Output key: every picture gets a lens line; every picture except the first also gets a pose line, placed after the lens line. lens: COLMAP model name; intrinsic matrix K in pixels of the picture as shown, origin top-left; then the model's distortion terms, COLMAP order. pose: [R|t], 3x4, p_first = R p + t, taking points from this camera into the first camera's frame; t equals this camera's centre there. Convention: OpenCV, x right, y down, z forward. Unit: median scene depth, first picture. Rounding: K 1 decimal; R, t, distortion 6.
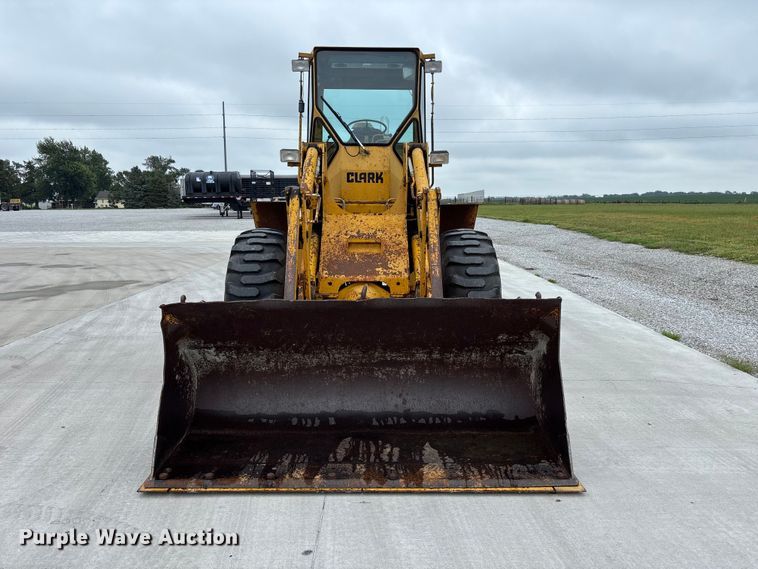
lens RADIAL K [[567.4, 0, 378.6], [0, 567.4, 289.4], [0, 0, 1]] dist [0.067864, -0.086739]
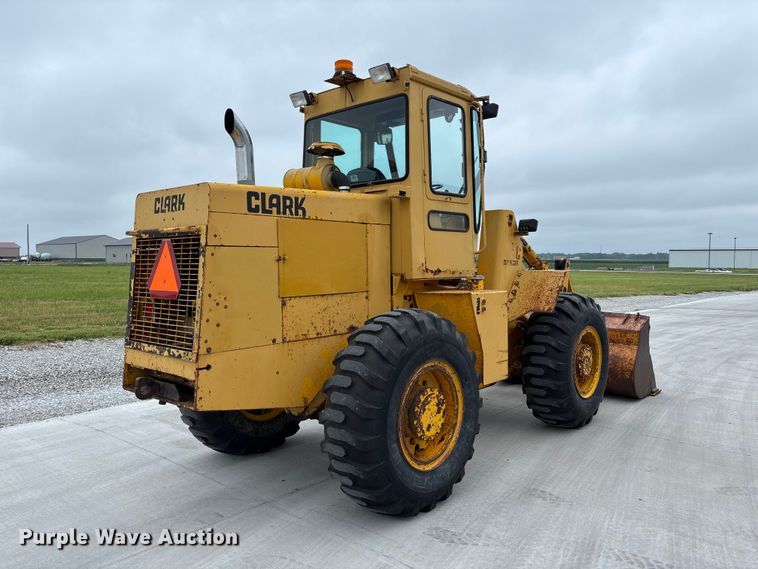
lens RADIAL K [[573.0, 0, 382.6], [0, 573.0, 283.3], [0, 0, 1]] dist [0.072909, -0.096677]
pose [[-0.747061, -0.022936, 0.664359, -0.616453], [0.103613, 0.983172, 0.150454, -0.301013], [-0.656630, 0.181235, -0.732114, 1.855062]]
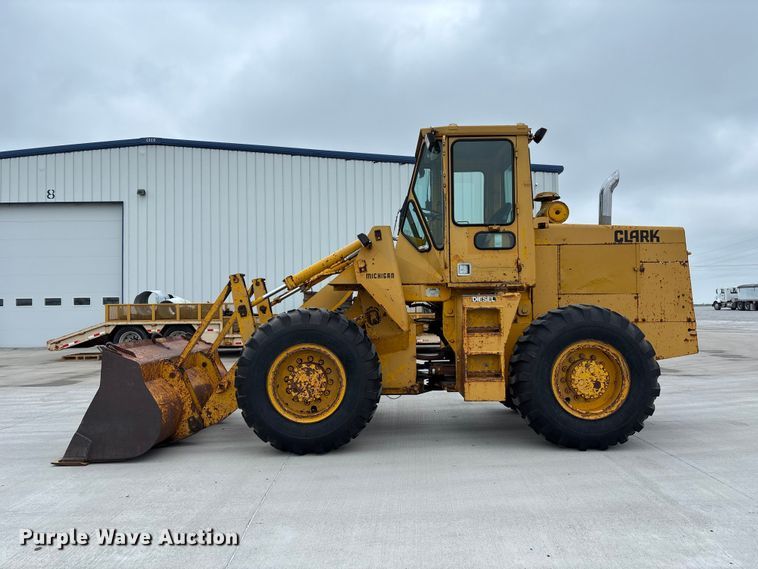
lens RADIAL K [[580.6, 0, 380.0], [0, 580.6, 285.8], [0, 0, 1]] dist [0.063829, -0.090227]
pose [[0.008443, -0.030942, -0.999486, 1.107135], [-0.138896, 0.989796, -0.031815, -0.115650], [0.990271, 0.139093, 0.004059, 0.995773]]
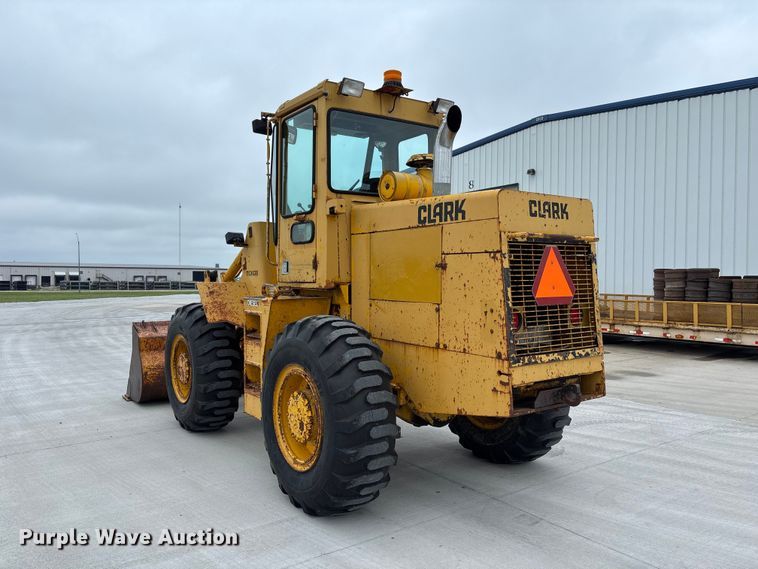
lens RADIAL K [[571.2, 0, 381.3], [0, 571.2, 292.4], [0, 0, 1]] dist [0.082196, -0.112325]
pose [[-0.813407, 0.018205, -0.581409, 0.487639], [-0.087217, 0.984395, 0.152841, -0.306860], [0.575119, 0.175031, -0.799126, 1.941971]]
